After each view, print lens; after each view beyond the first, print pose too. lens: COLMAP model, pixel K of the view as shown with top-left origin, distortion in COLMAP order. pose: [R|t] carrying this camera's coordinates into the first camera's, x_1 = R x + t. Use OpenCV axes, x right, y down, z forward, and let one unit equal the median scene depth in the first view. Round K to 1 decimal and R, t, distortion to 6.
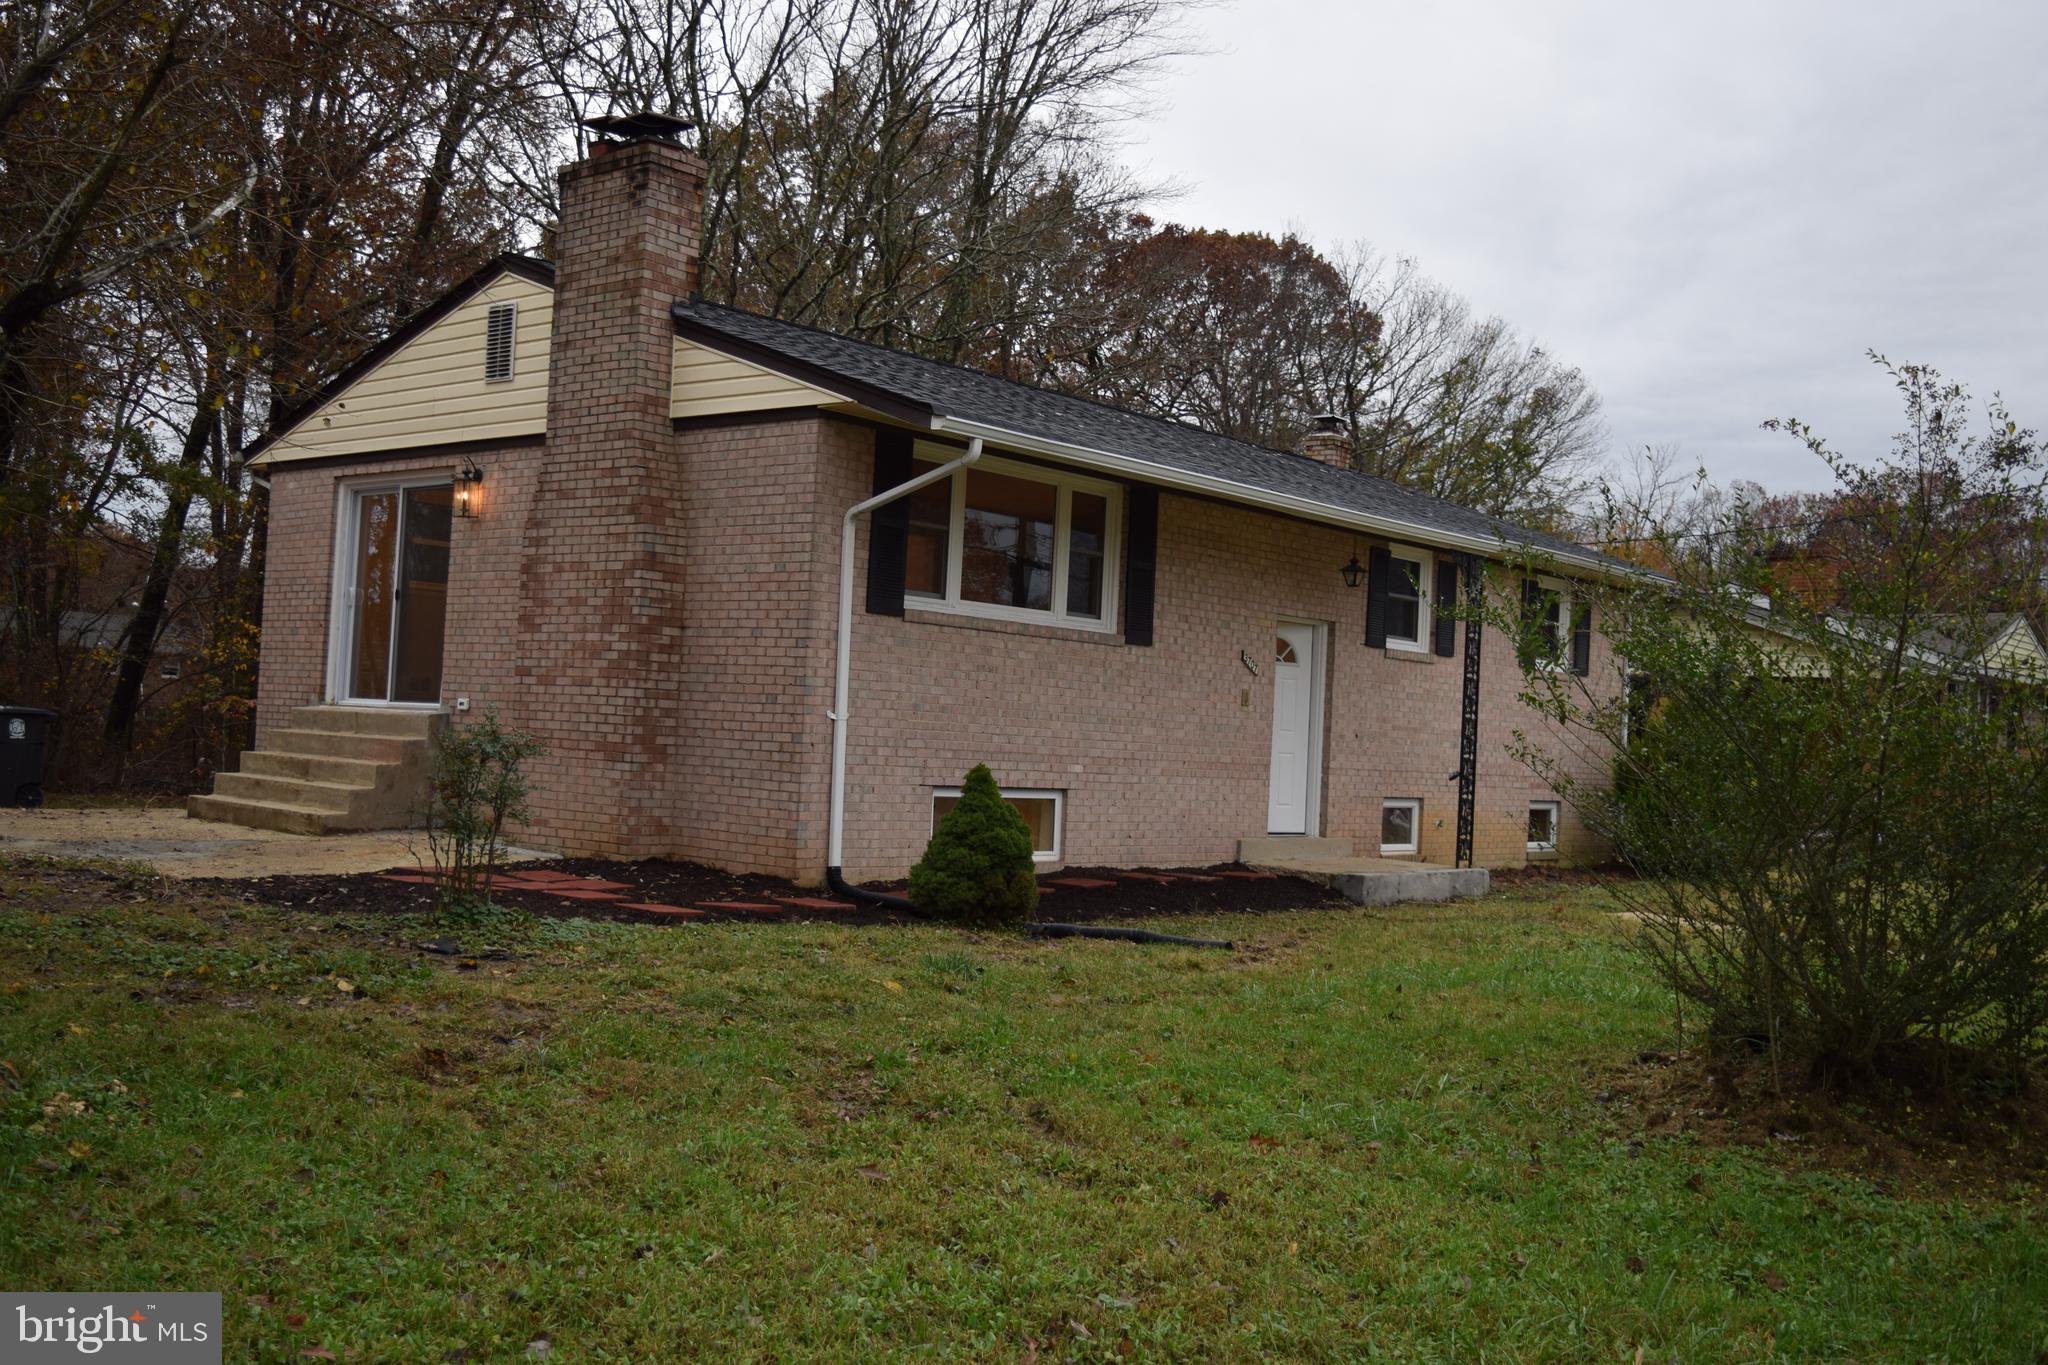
lens RADIAL K [[1944.6, 0, 1017.2], [0, 1944.6, 672.0], [0, 0, 1]] dist [-0.075193, 0.000000]
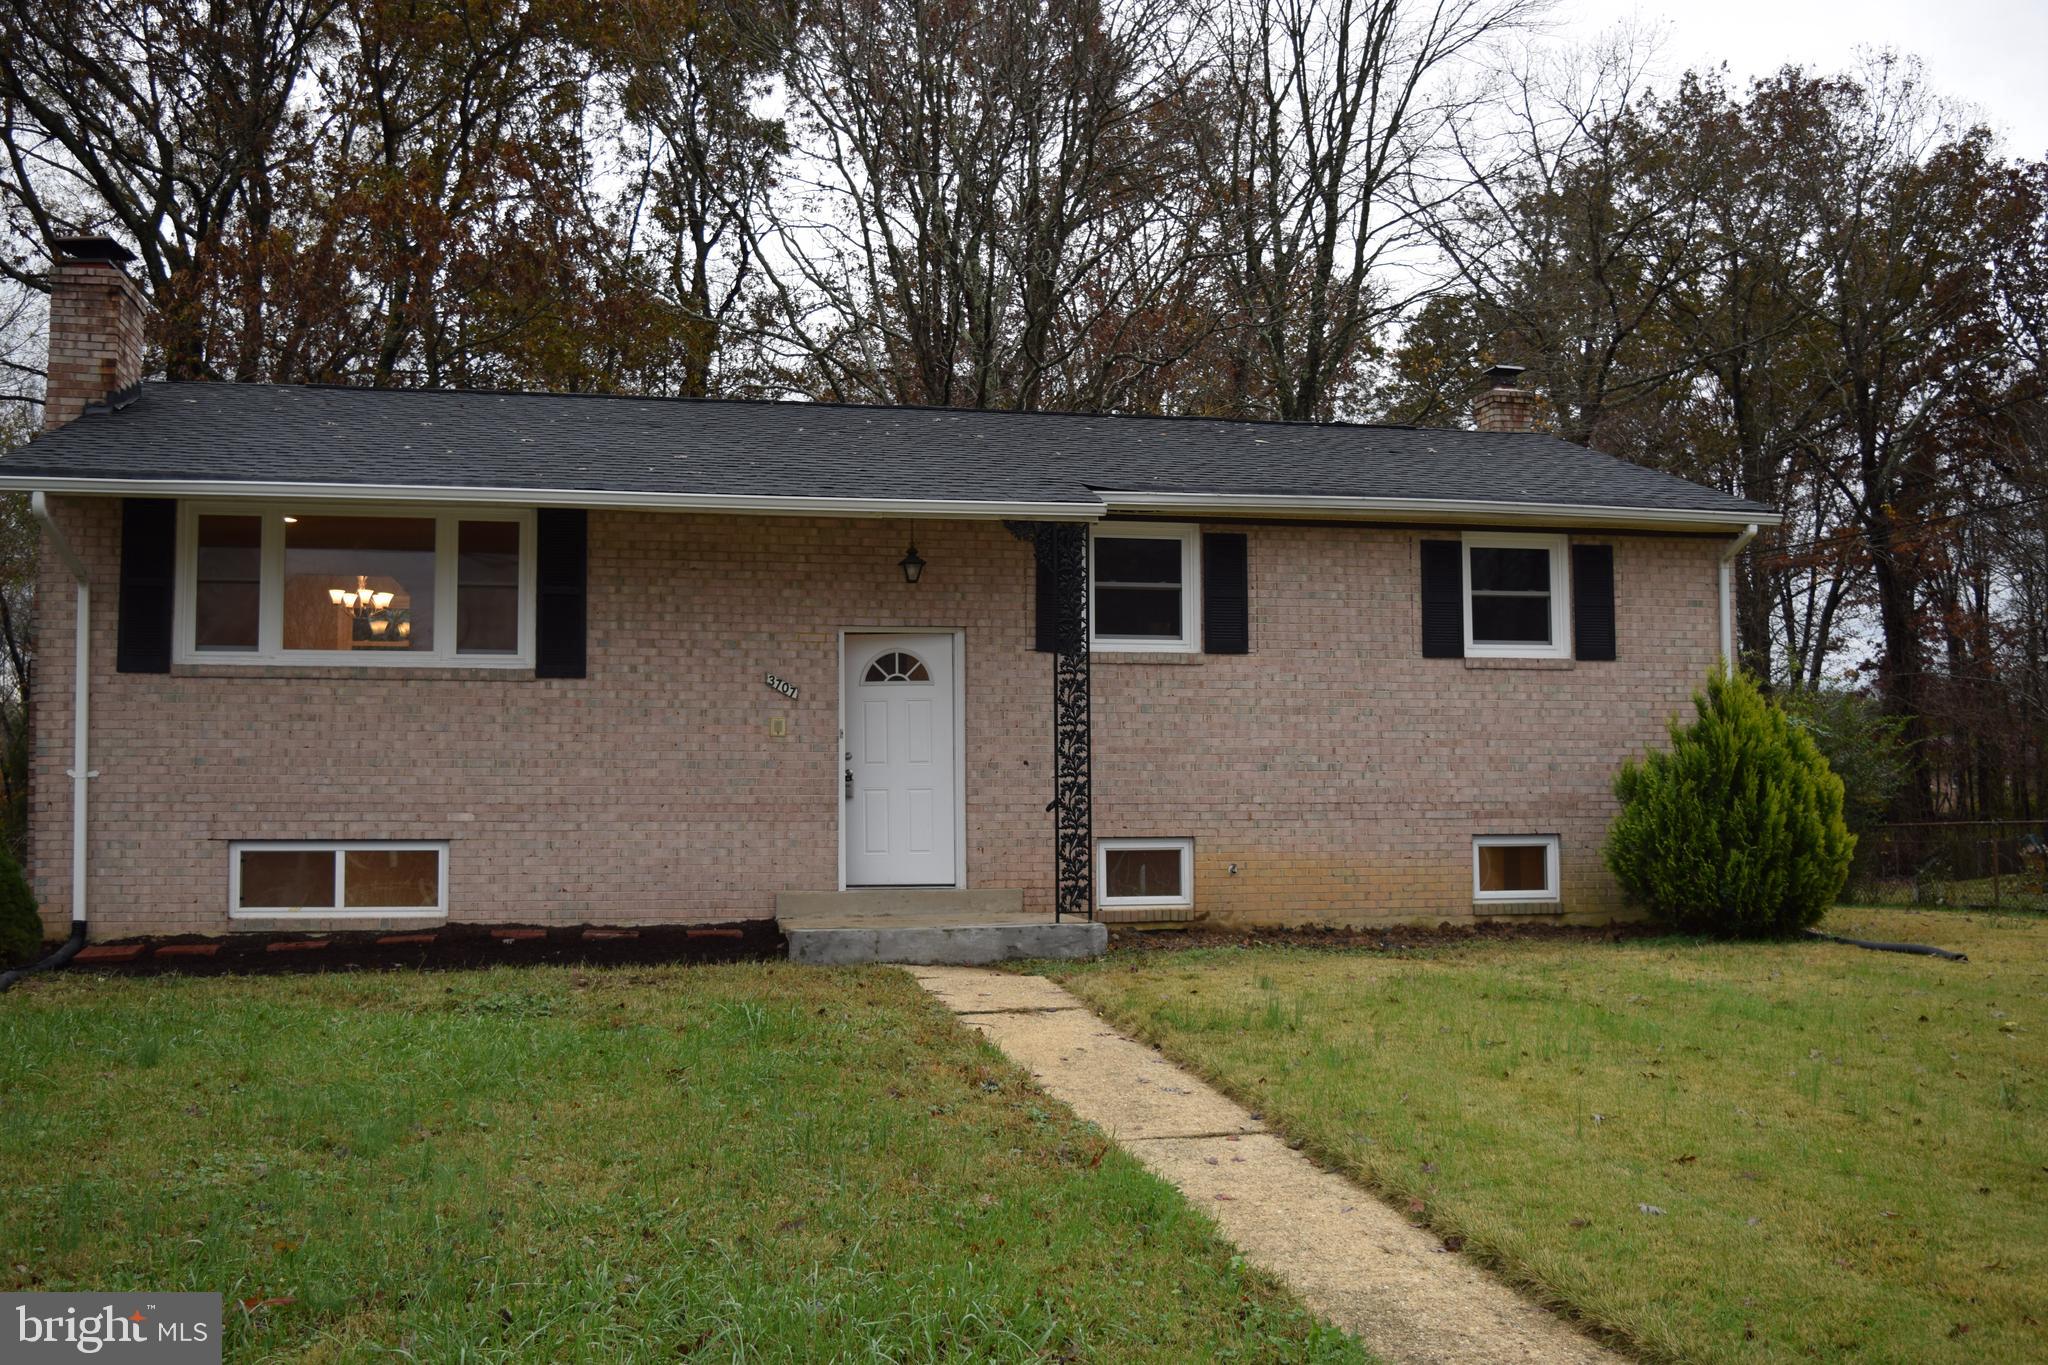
lens RADIAL K [[1944.6, 0, 1040.4], [0, 1944.6, 684.0], [0, 0, 1]] dist [-0.075193, 0.000000]
pose [[0.802971, -0.089325, -0.589287, 0.781895], [0.064894, 0.995931, -0.062539, 0.060451], [0.592475, 0.011975, 0.805500, 0.410761]]
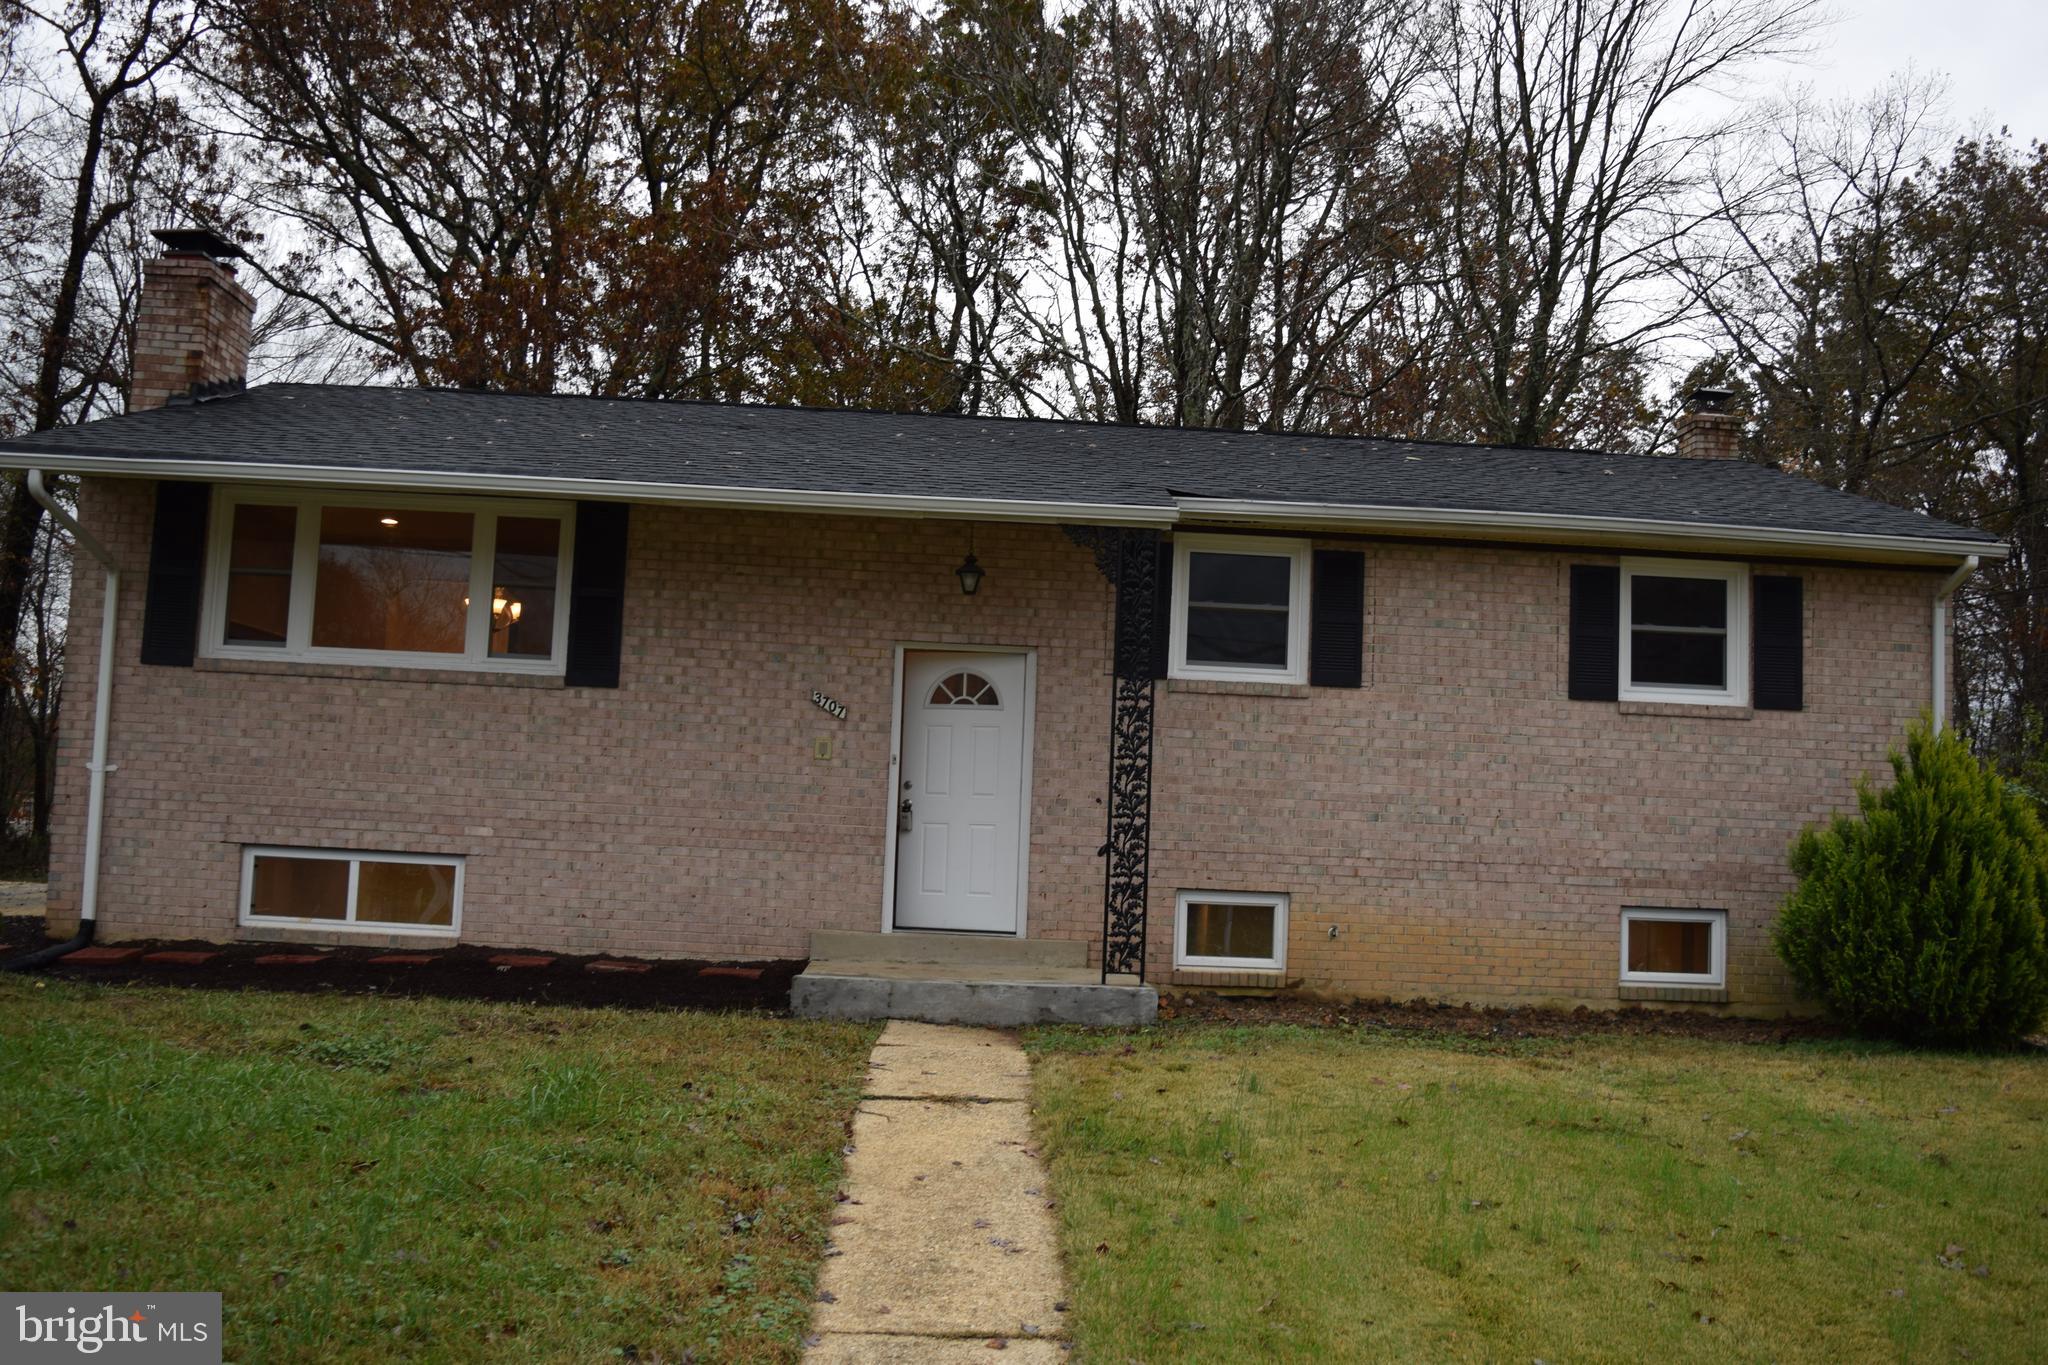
lens RADIAL K [[1784.8, 0, 1050.1], [0, 1784.8, 687.7], [0, 0, 1]] dist [-0.074952, -0.013097]
pose [[0.697784, -0.079524, -0.711881, 0.756323], [0.017057, 0.995381, -0.094475, 0.063226], [0.716105, 0.053780, 0.695917, 0.614626]]
